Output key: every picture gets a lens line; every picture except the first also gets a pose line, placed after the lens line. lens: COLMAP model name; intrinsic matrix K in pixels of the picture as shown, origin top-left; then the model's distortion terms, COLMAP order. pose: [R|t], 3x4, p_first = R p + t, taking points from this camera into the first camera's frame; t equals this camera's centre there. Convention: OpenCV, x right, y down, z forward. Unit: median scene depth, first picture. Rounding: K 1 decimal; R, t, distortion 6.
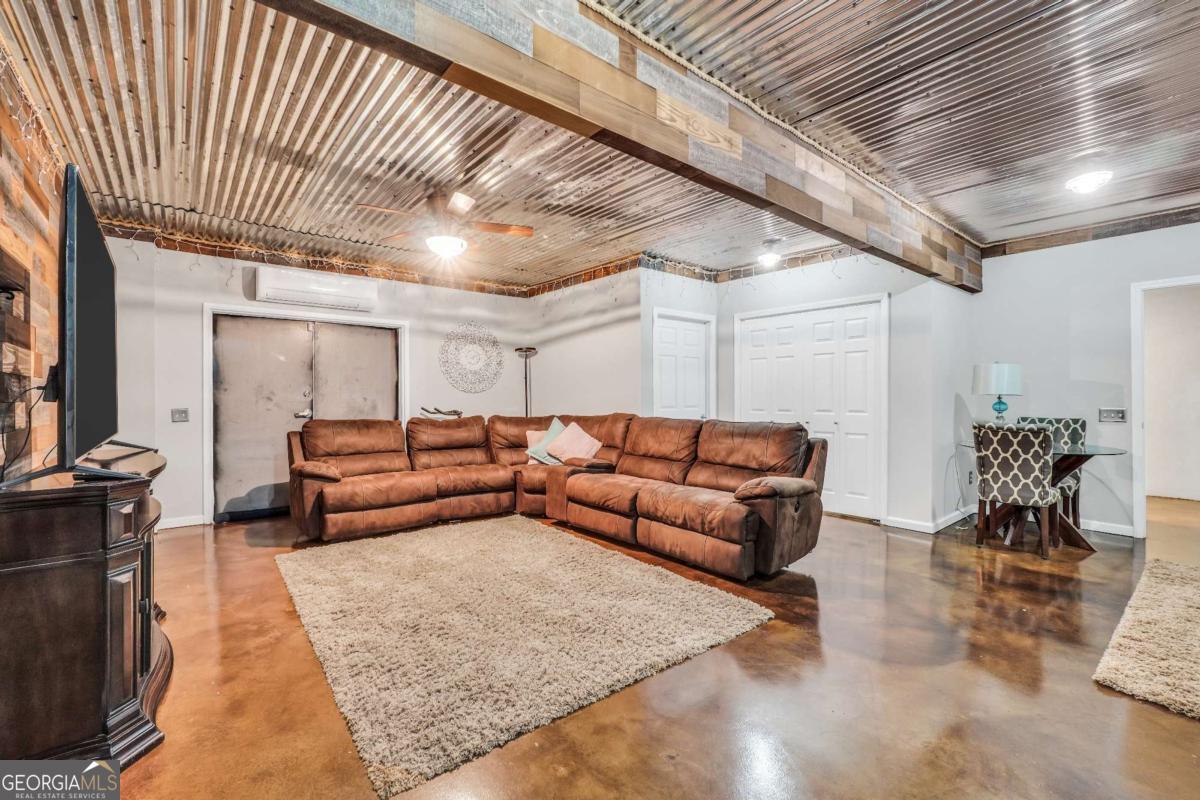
lens RADIAL K [[508.5, 0, 589.4], [0, 508.5, 402.4], [0, 0, 1]] dist [-0.011401, 0.001147]
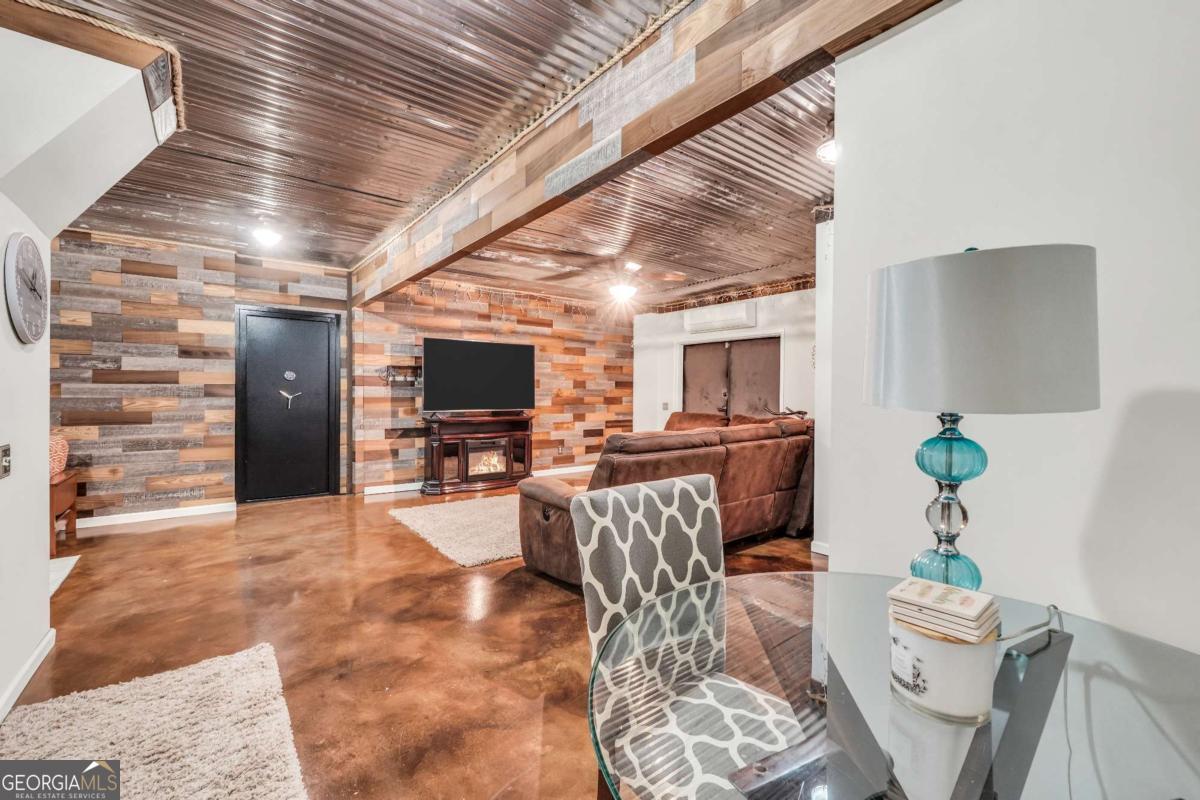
lens RADIAL K [[508.5, 0, 602.7], [0, 508.5, 394.9], [0, 0, 1]] dist [-0.011401, 0.001147]
pose [[-0.020090, 0.002081, -0.999796, 0.767311], [-0.011302, 0.999933, 0.002309, -0.012933], [0.999734, 0.011347, -0.020065, 0.643420]]
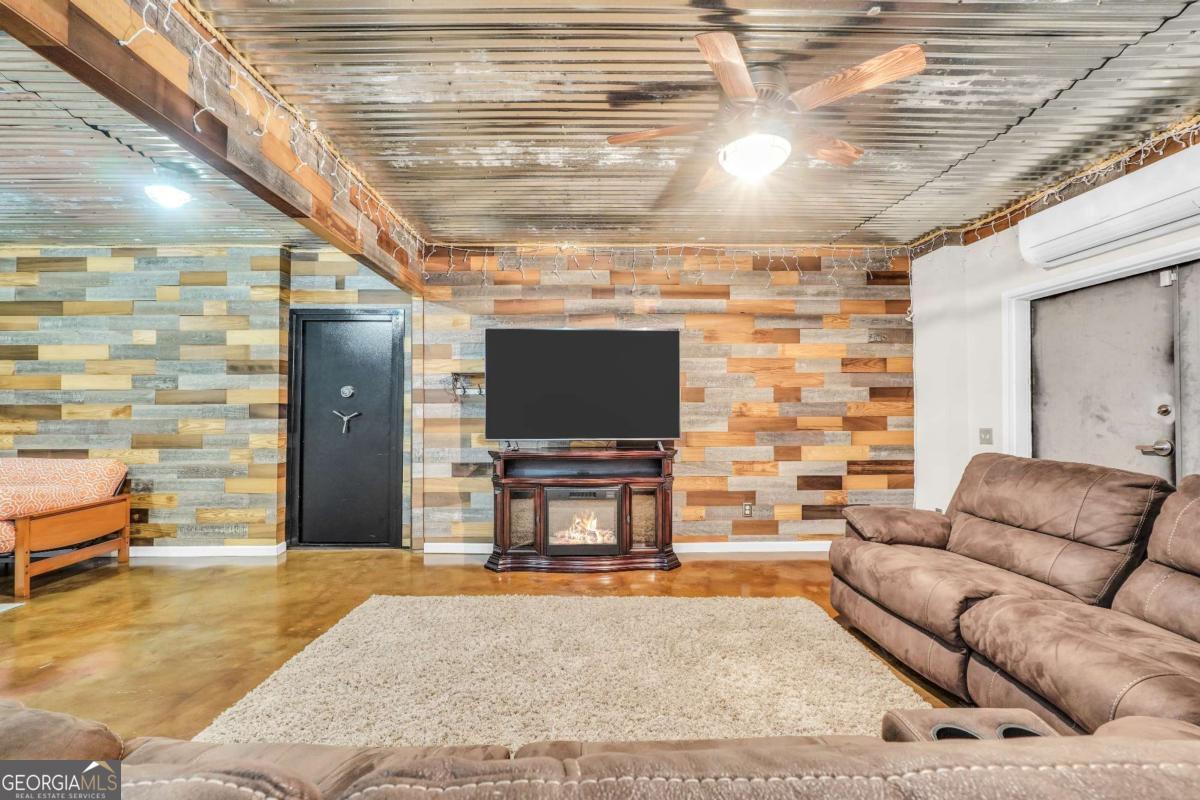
lens RADIAL K [[508.5, 0, 593.3], [0, 508.5, 399.7], [0, 0, 1]] dist [-0.011401, 0.001147]
pose [[-0.626763, -0.015128, -0.779063, 0.185812], [-0.001690, 0.999836, -0.018056, -0.014756], [0.779208, -0.010000, -0.626686, 0.803335]]
